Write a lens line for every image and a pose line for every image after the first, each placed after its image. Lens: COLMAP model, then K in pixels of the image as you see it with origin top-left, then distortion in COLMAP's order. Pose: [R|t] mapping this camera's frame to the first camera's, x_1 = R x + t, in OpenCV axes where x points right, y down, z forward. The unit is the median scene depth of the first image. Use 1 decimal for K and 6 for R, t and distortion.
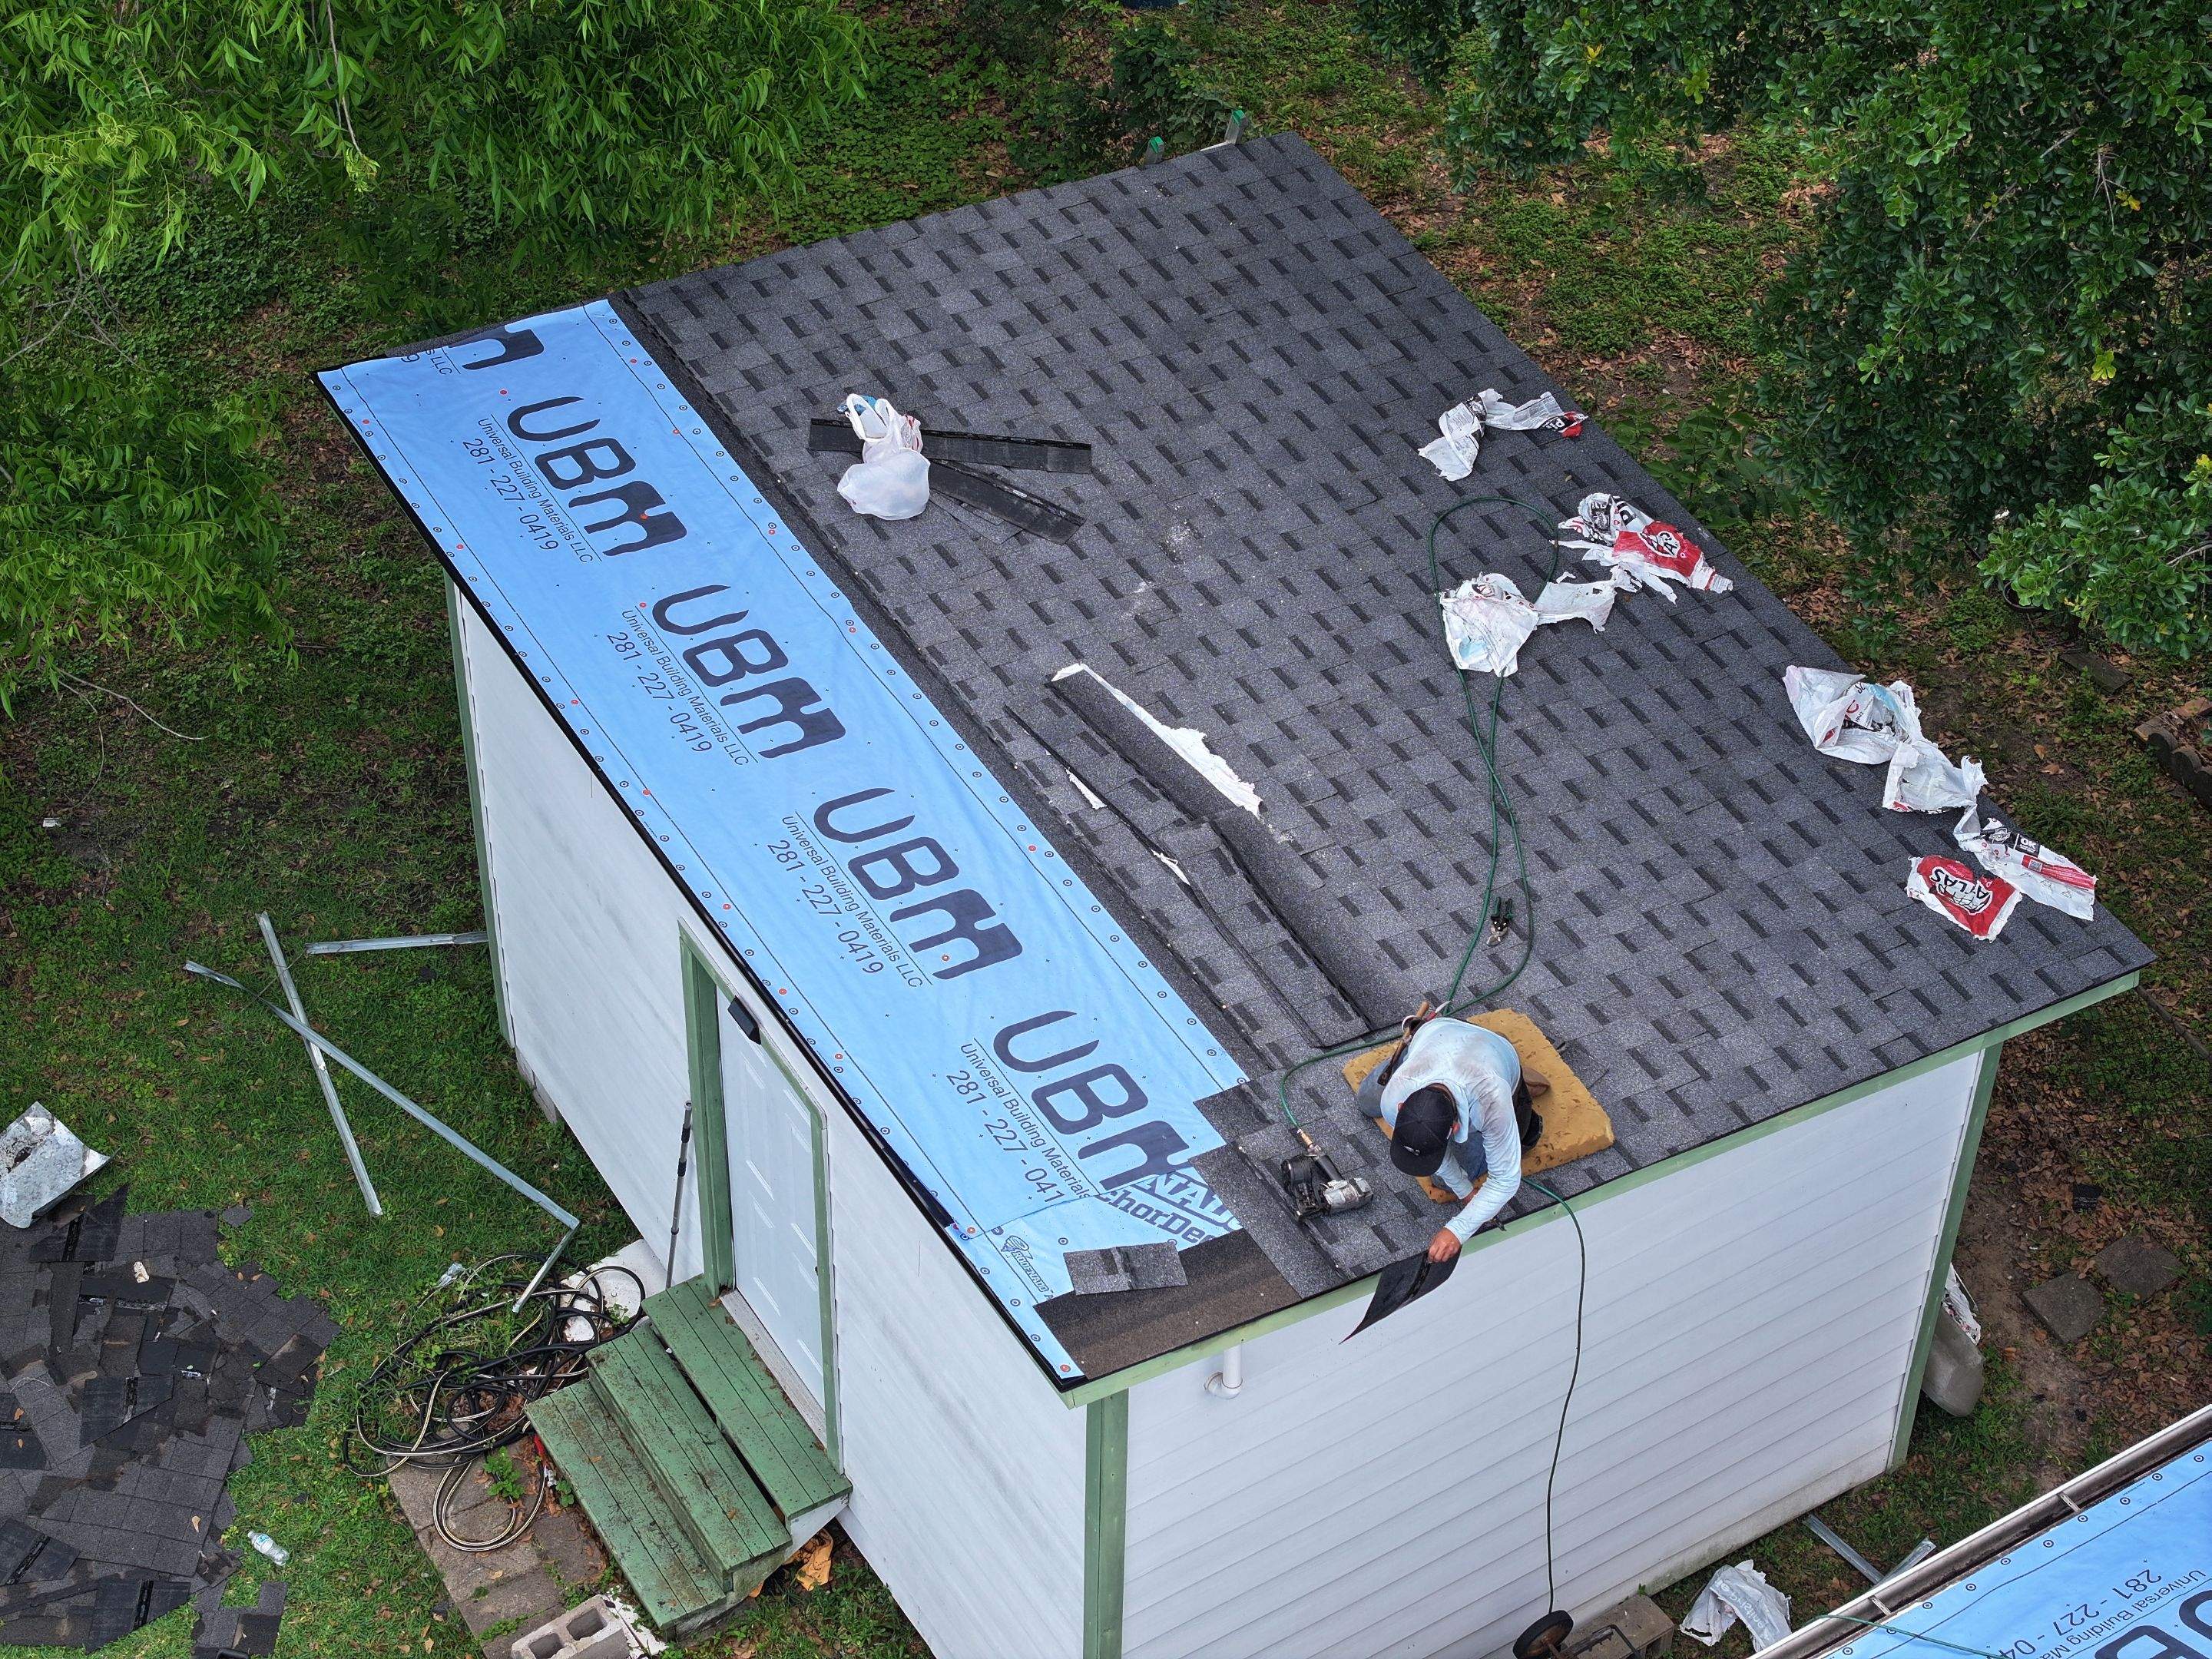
lens RADIAL K [[4411.4, 0, 1114.3], [0, 4411.4, 821.9], [0, 0, 1]] dist [-0.128449, 0.000000]
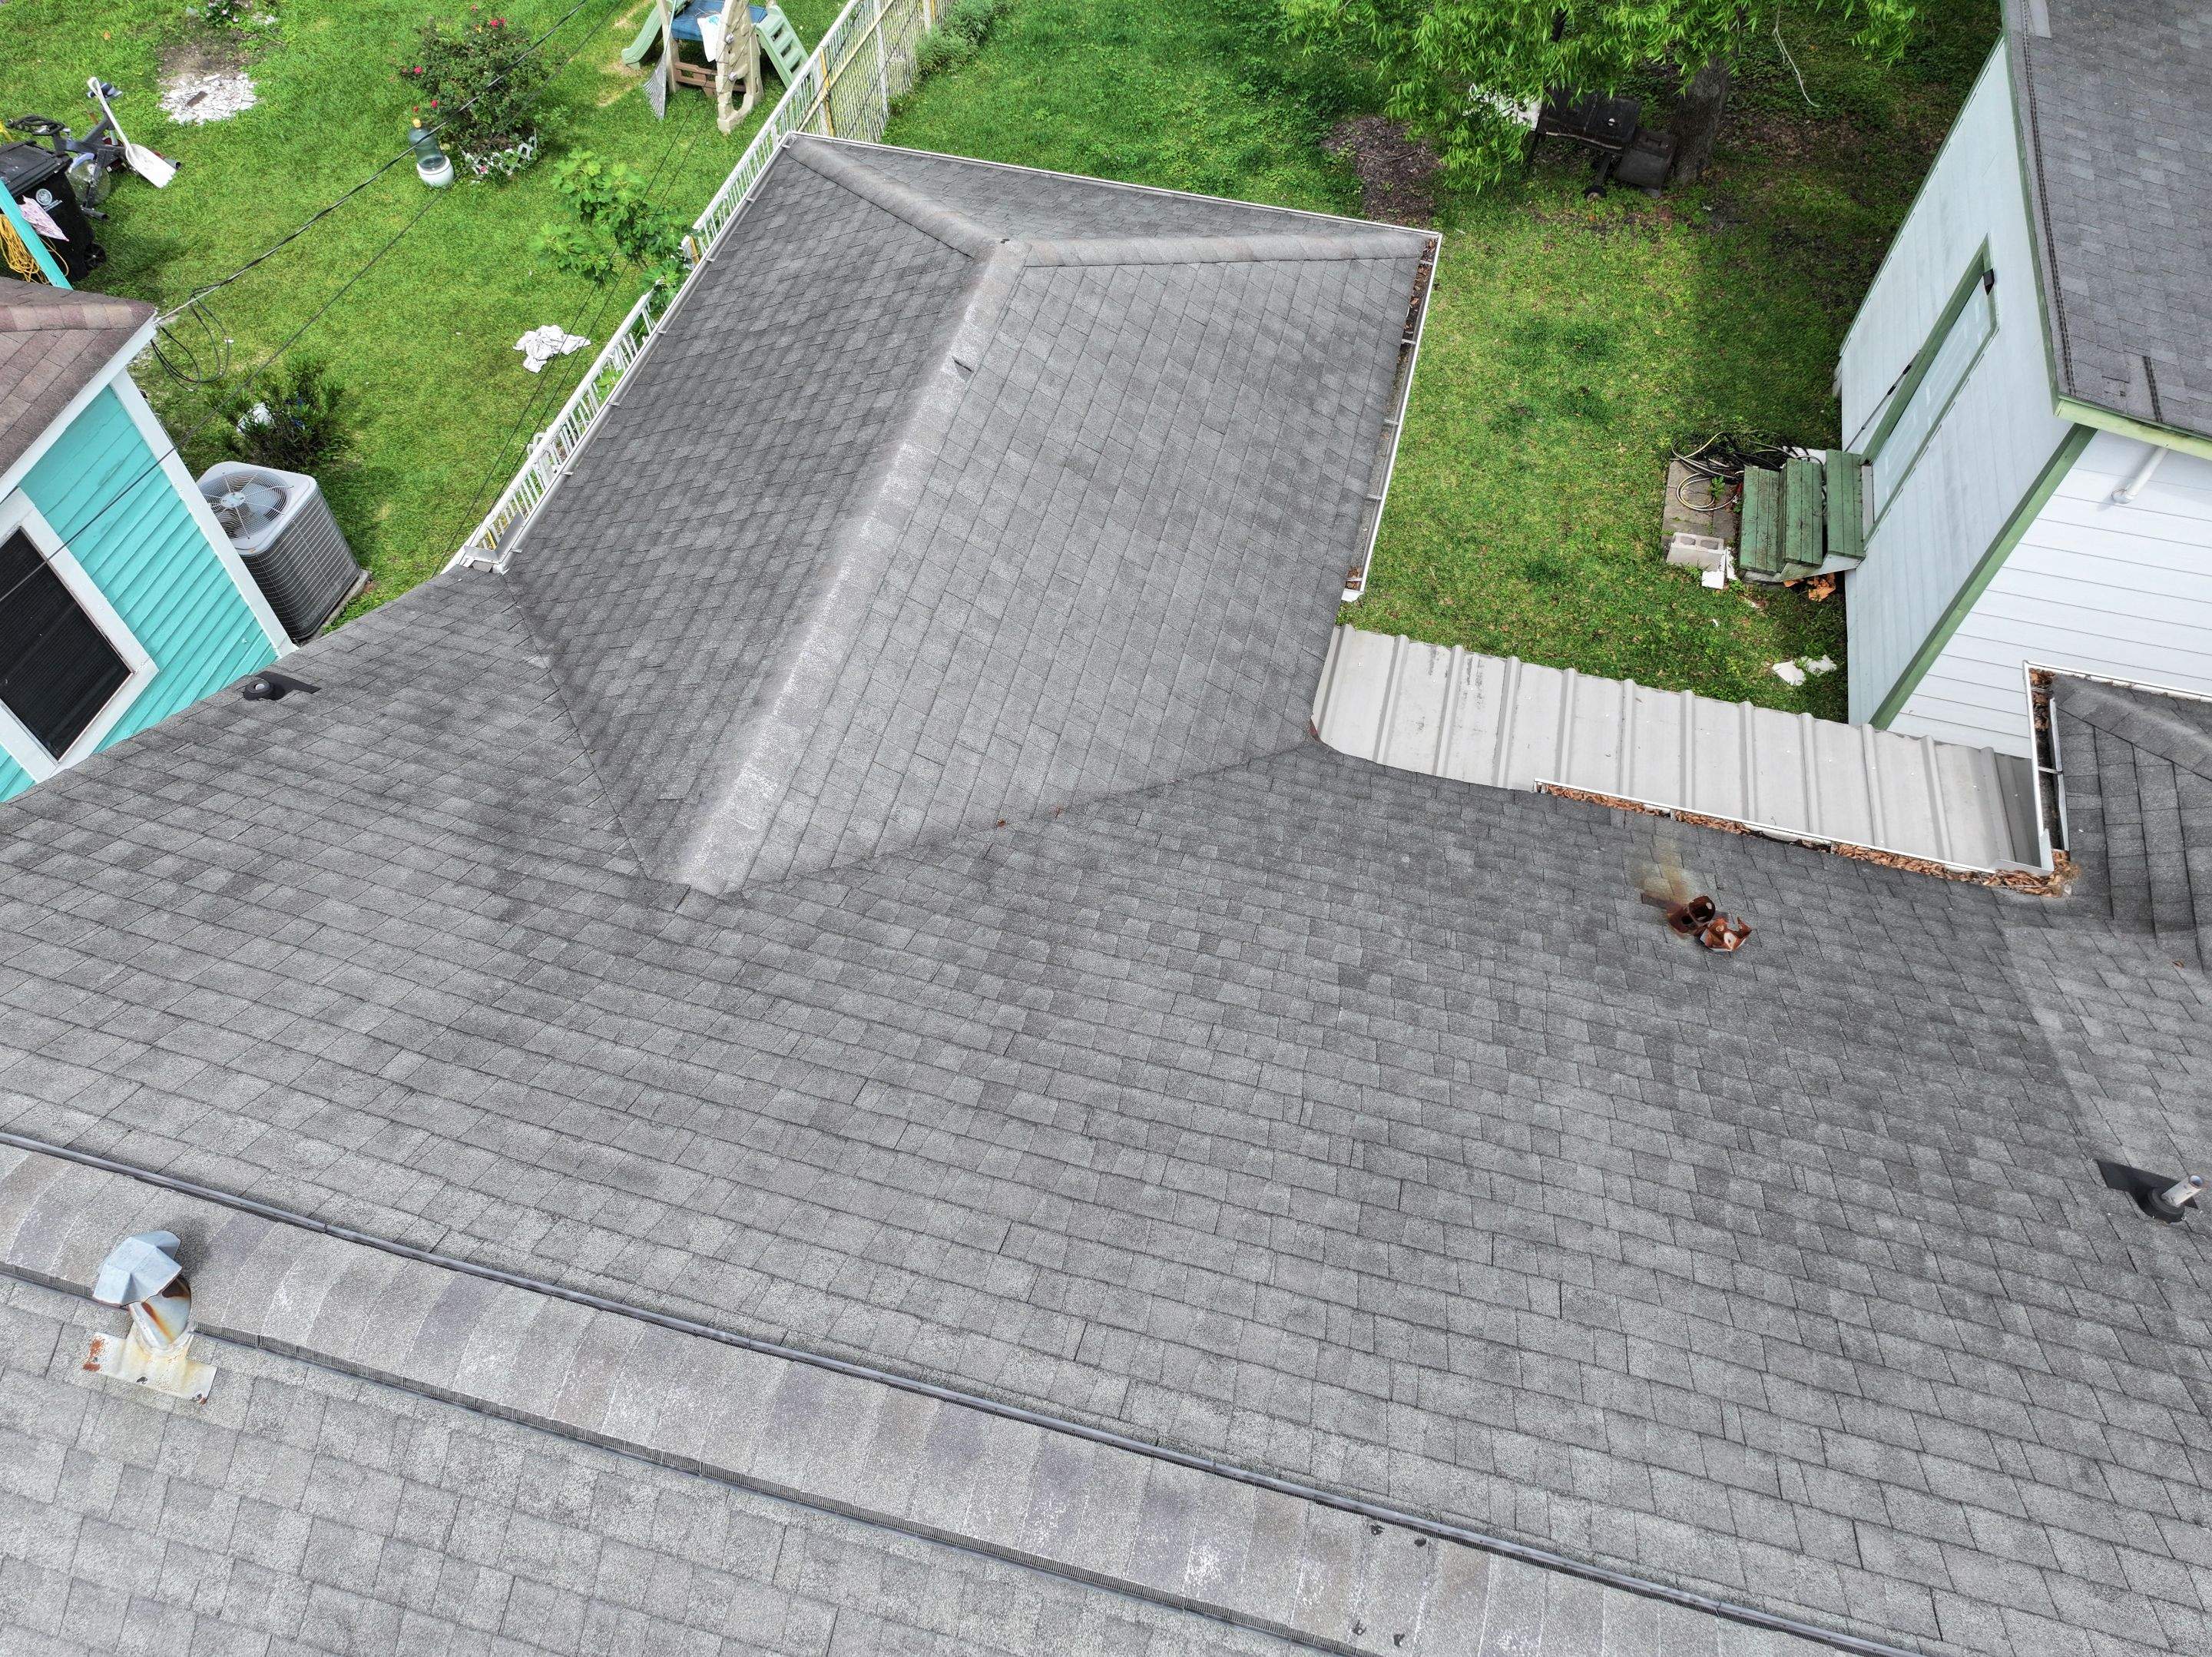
lens RADIAL K [[1557.9, 0, 1110.6], [0, 1557.9, 821.8], [0, 0, 1]] dist [0.001503, 0.010916]
pose [[0.698976, 0.589077, -0.405489, 0.061361], [-0.518577, 0.807944, 0.279829, 0.227317], [0.492453, 0.014683, 0.870215, 0.191433]]
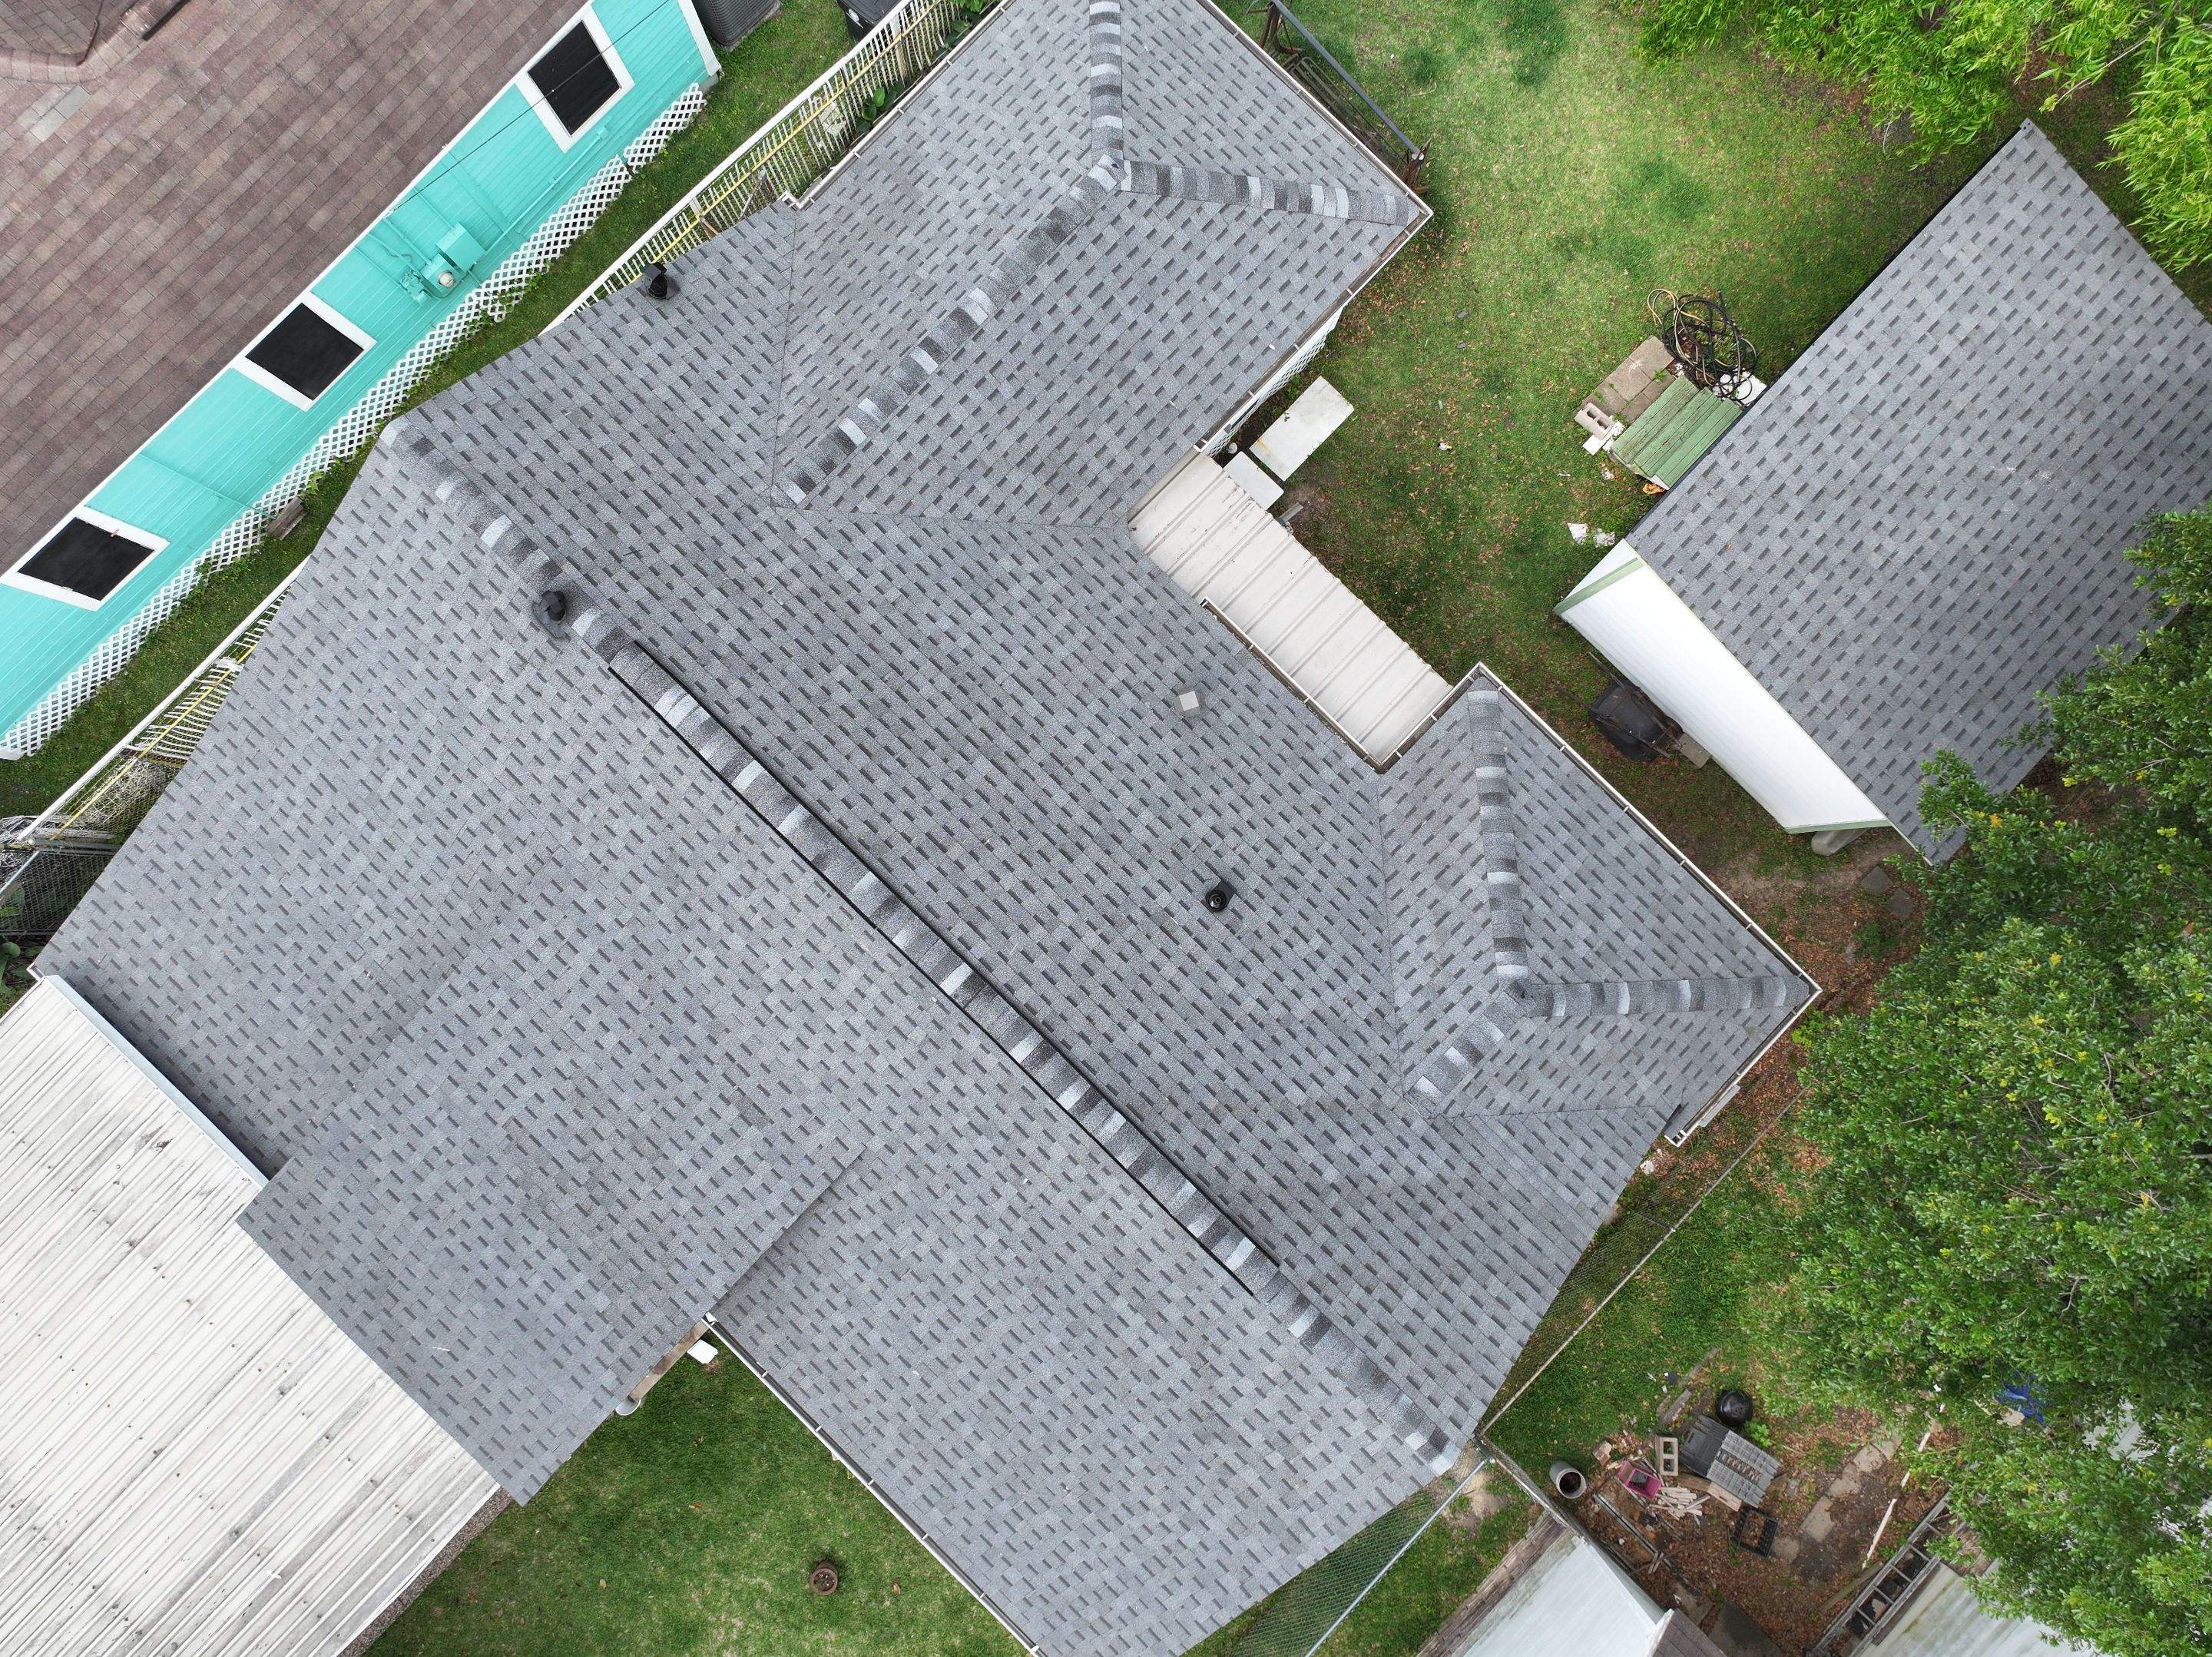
lens RADIAL K [[1557.9, 0, 1102.5], [0, 1557.9, 819.0], [0, 0, 1]] dist [0.001503, 0.010916]
pose [[0.252839, 0.966068, -0.052776, 0.111835], [-0.696467, 0.219600, 0.683161, -0.248544], [0.671570, -0.135973, 0.728358, -0.057742]]
